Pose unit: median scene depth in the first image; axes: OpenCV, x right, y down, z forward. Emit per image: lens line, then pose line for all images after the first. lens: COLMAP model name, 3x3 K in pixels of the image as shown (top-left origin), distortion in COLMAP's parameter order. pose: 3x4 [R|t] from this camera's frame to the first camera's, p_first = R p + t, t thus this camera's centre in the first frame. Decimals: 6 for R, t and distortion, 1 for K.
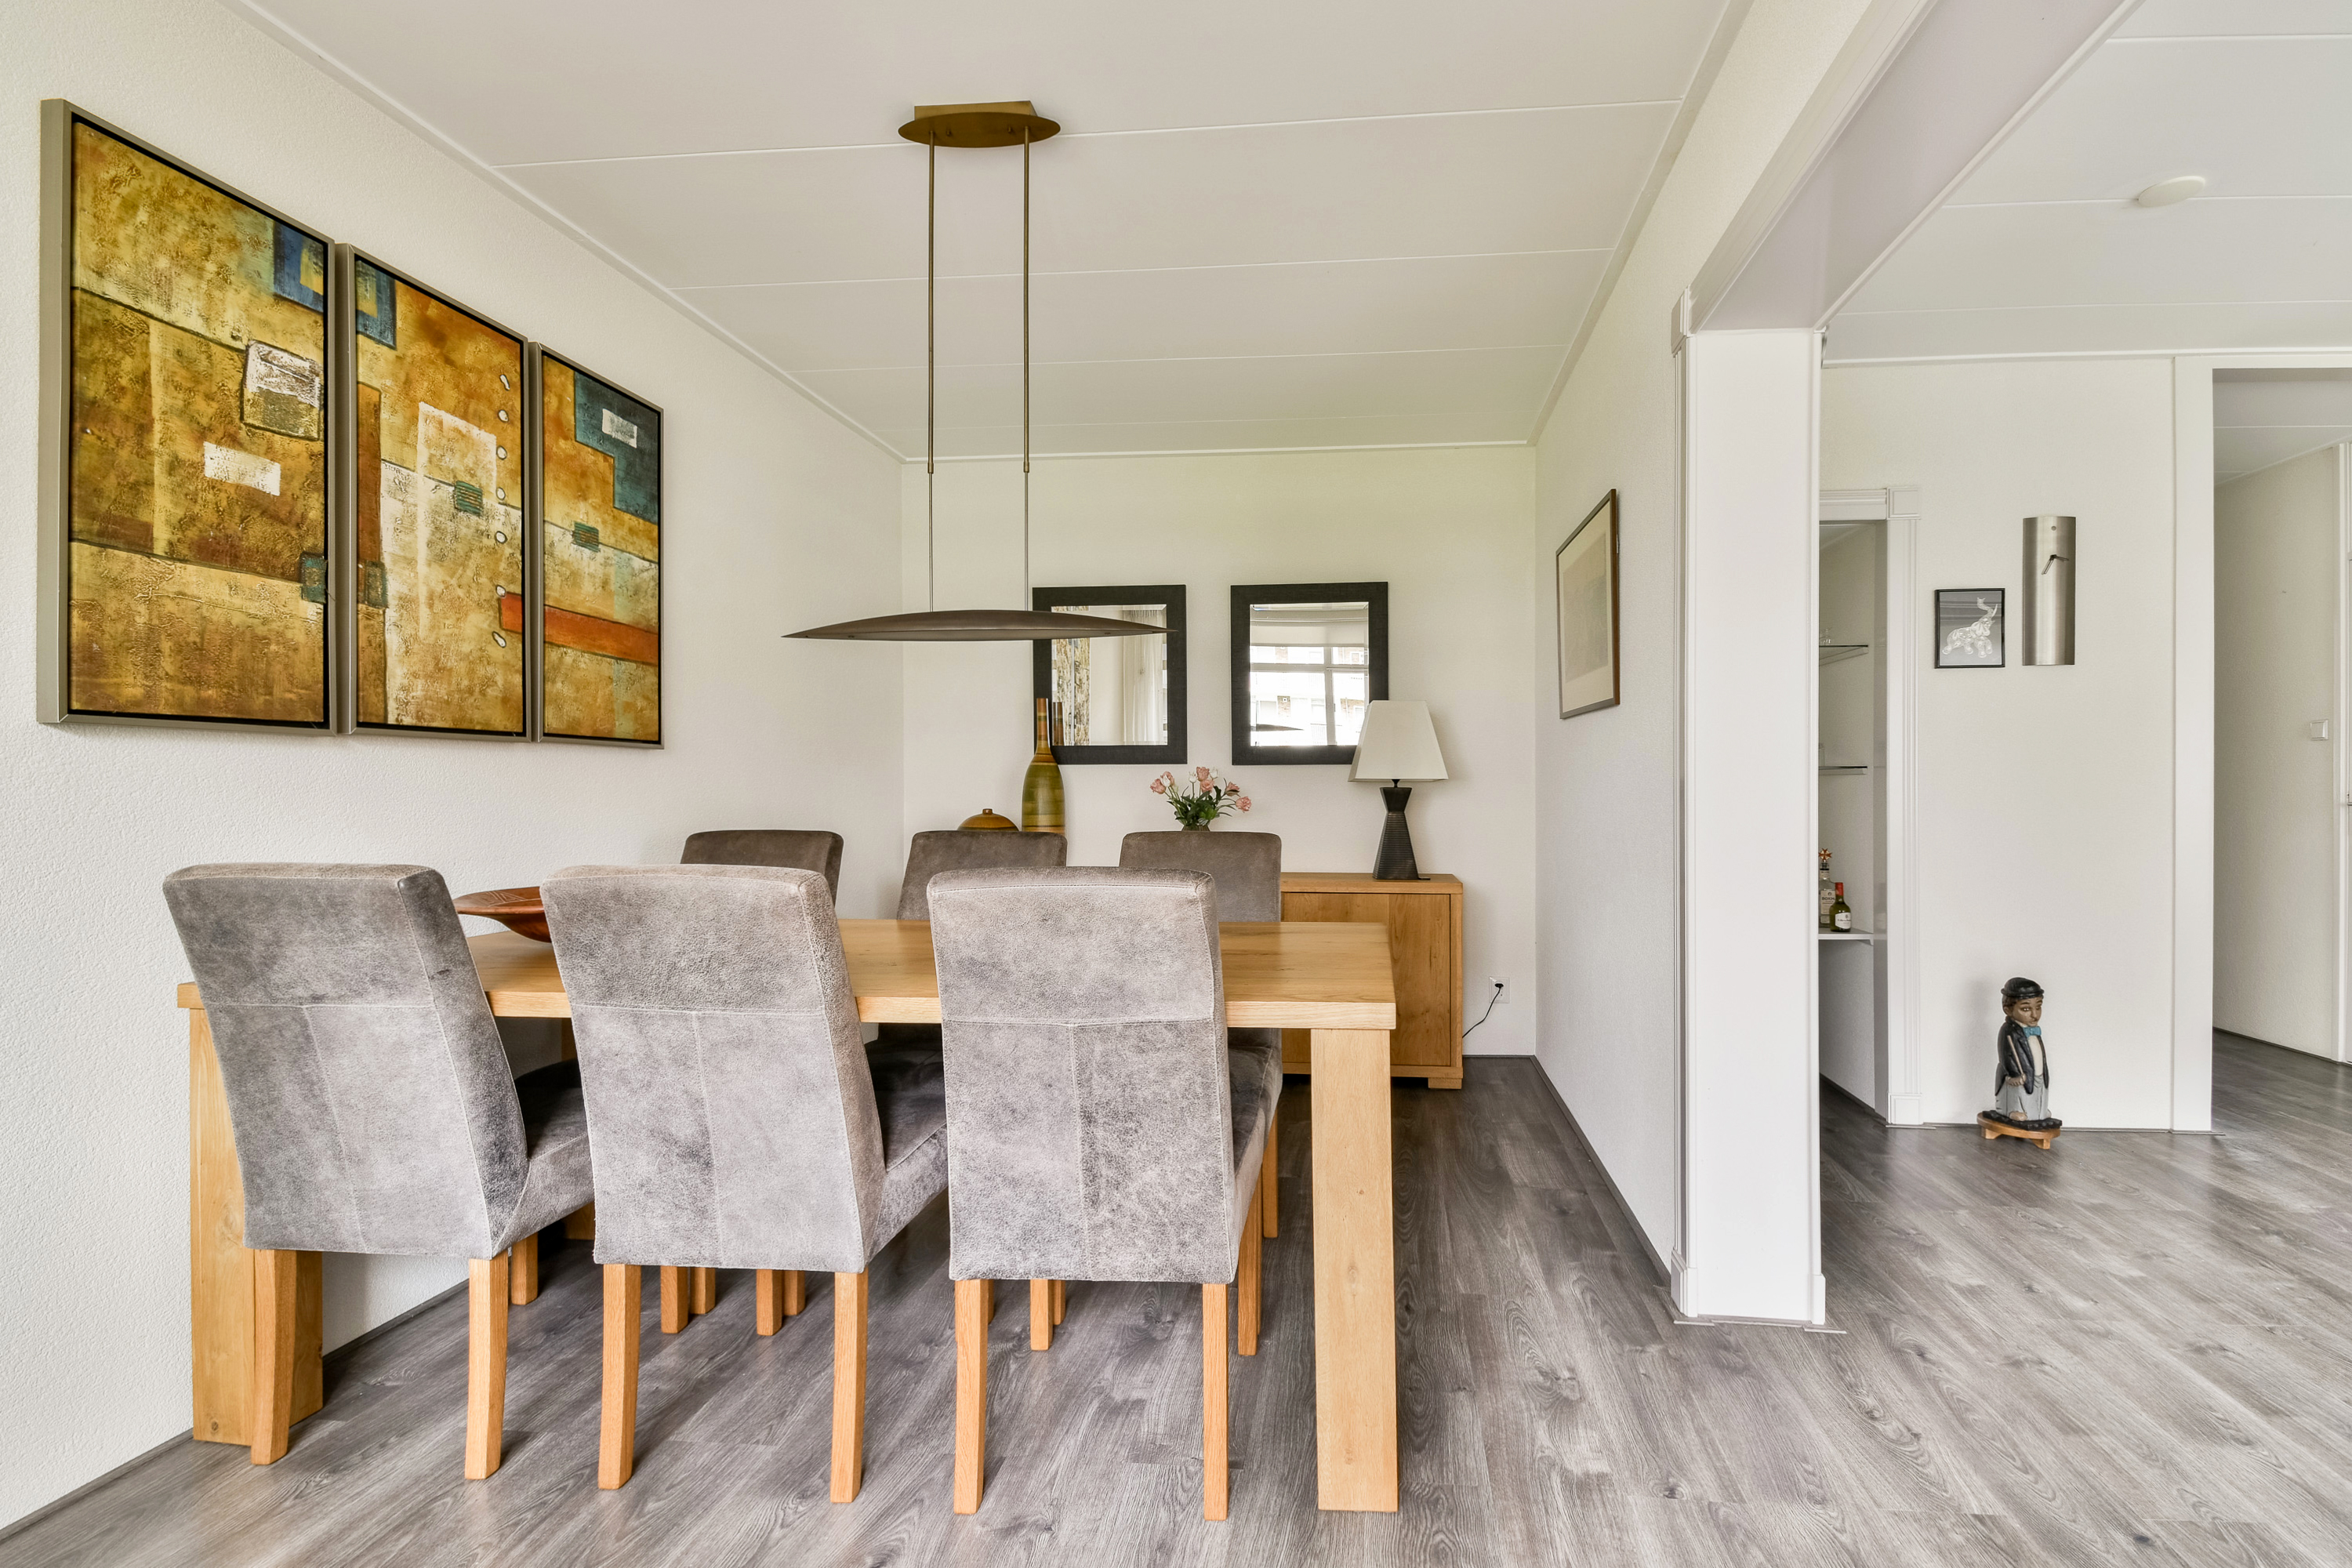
lens RADIAL K [[1056.3, 0, 1181.1], [0, 1056.3, 801.6], [0, 0, 1]] dist [0.044067, -0.030955]
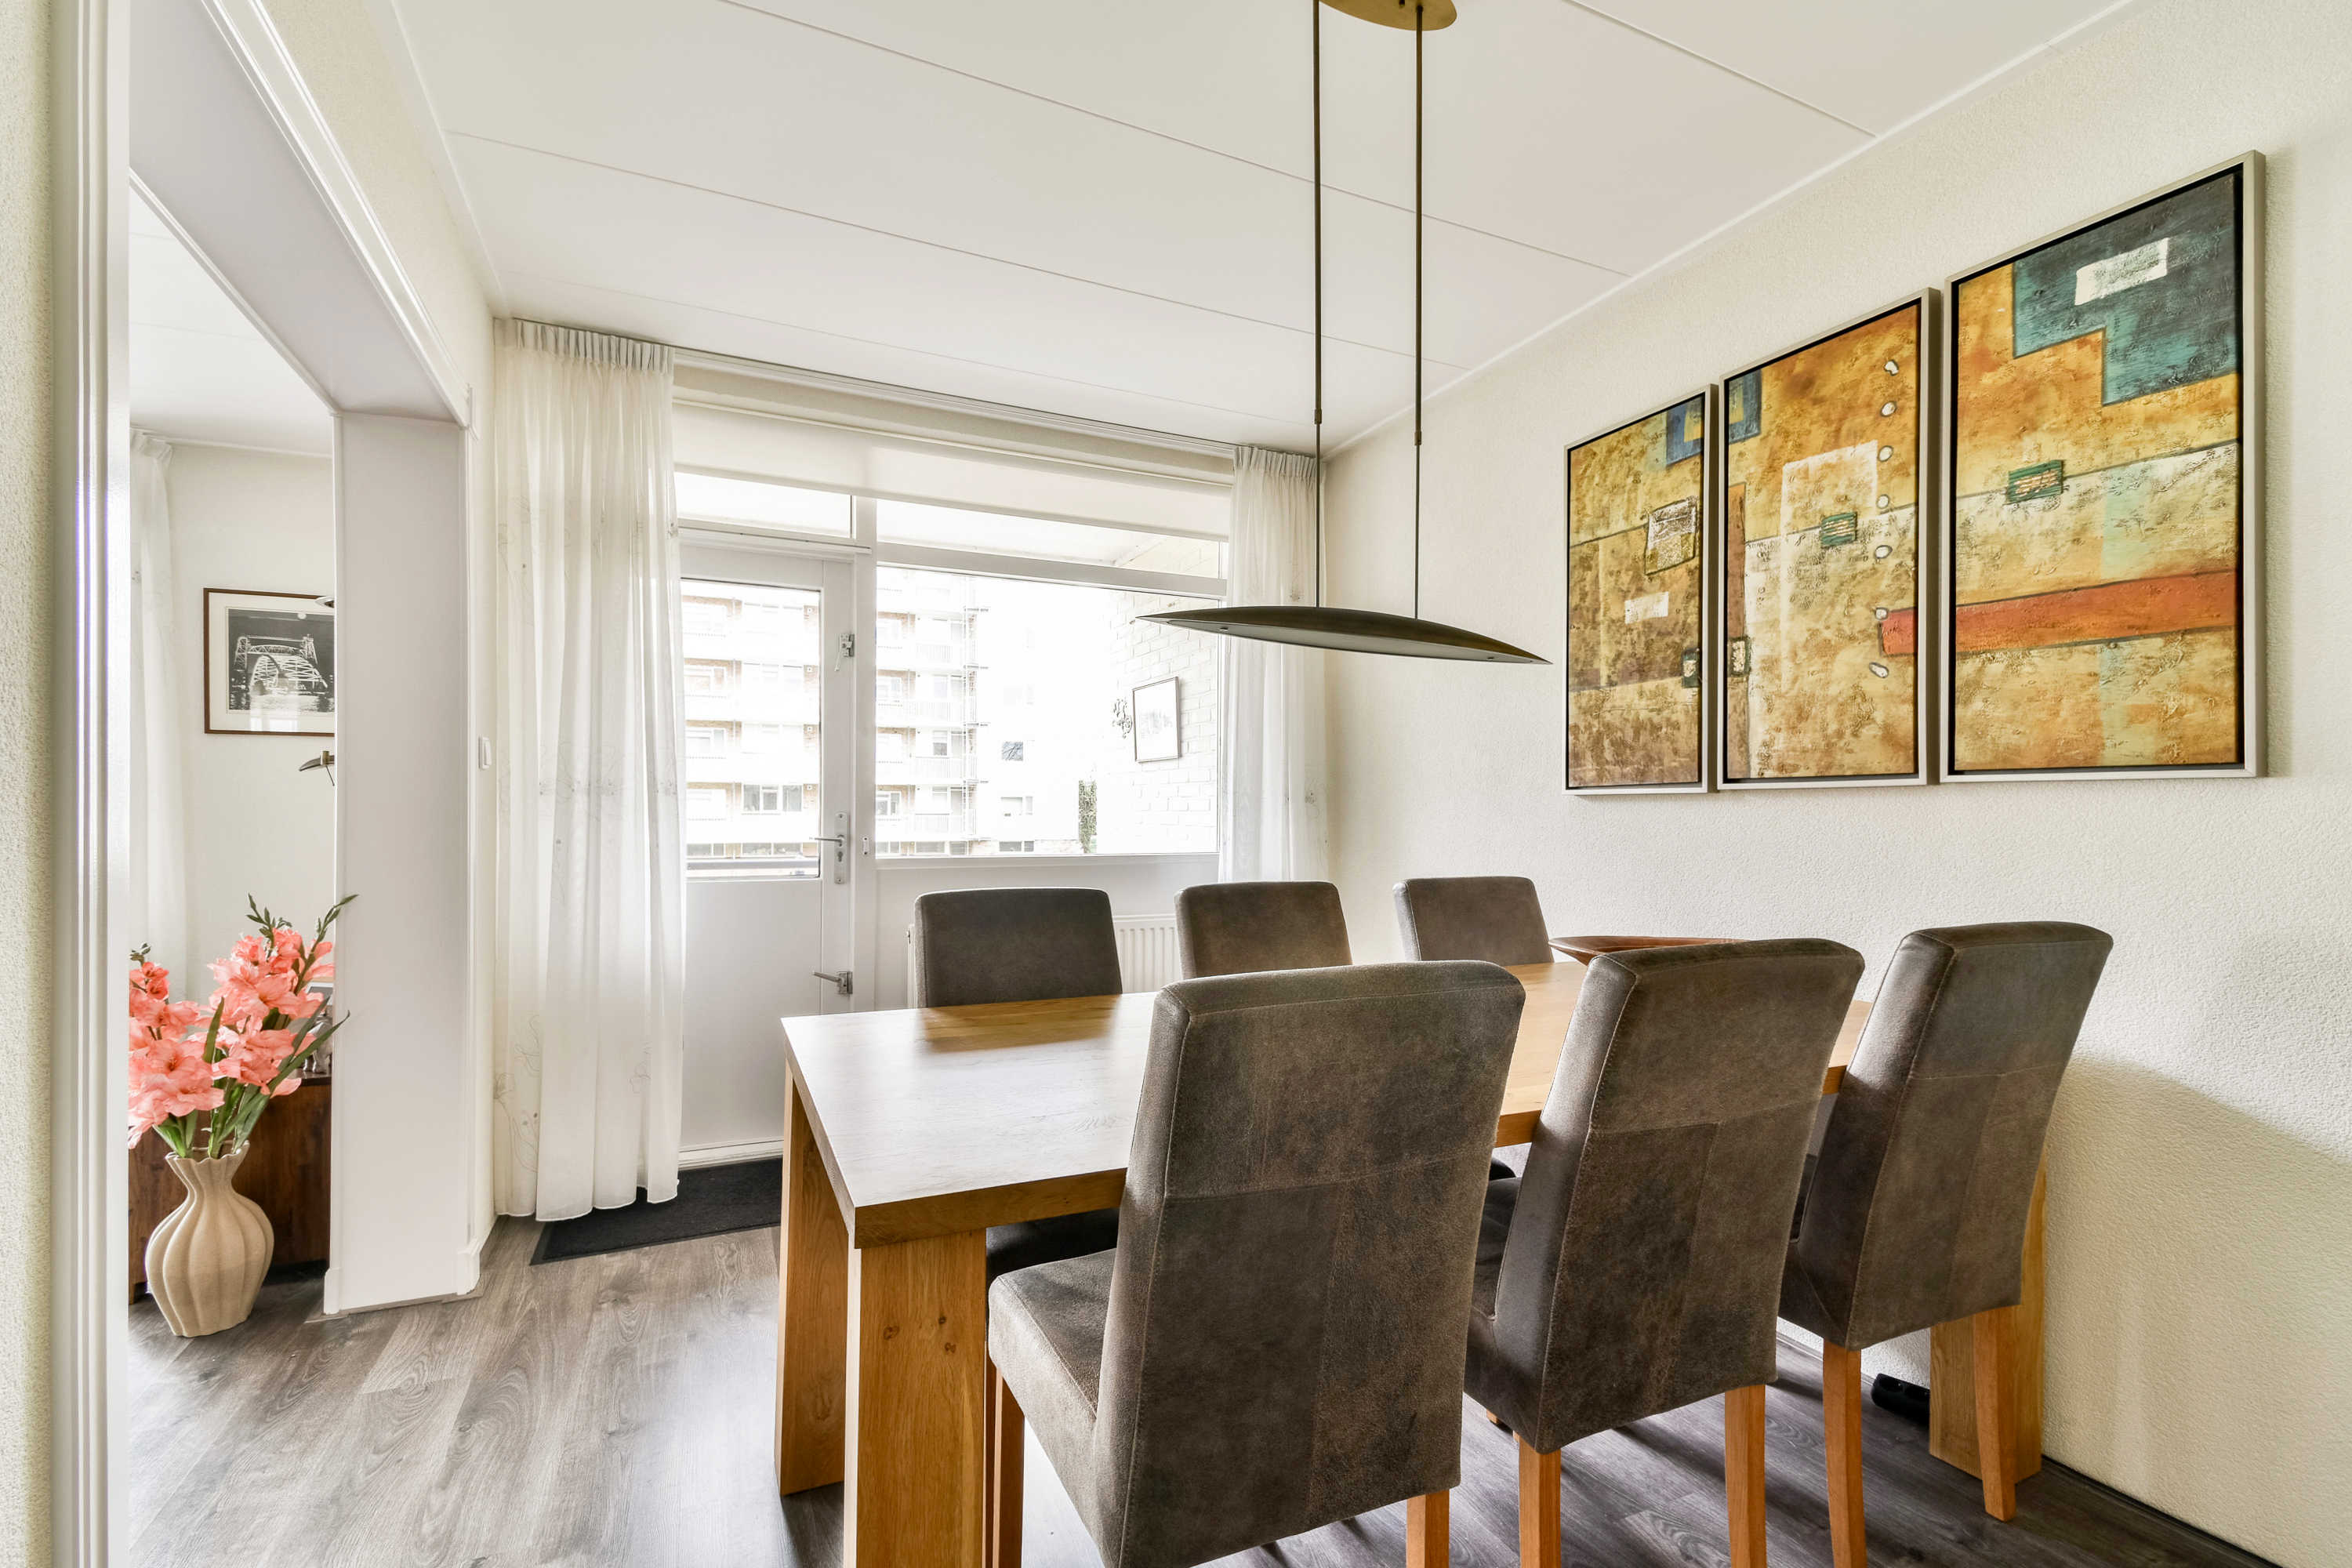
lens RADIAL K [[1056.3, 0, 1181.1], [0, 1056.3, 801.6], [0, 0, 1]] dist [0.044067, -0.030955]
pose [[-0.819053, 0.003163, -0.573709, 0.364312], [0.000125, 0.999986, 0.005335, -0.052637], [0.573718, 0.004298, -0.819042, 1.515343]]
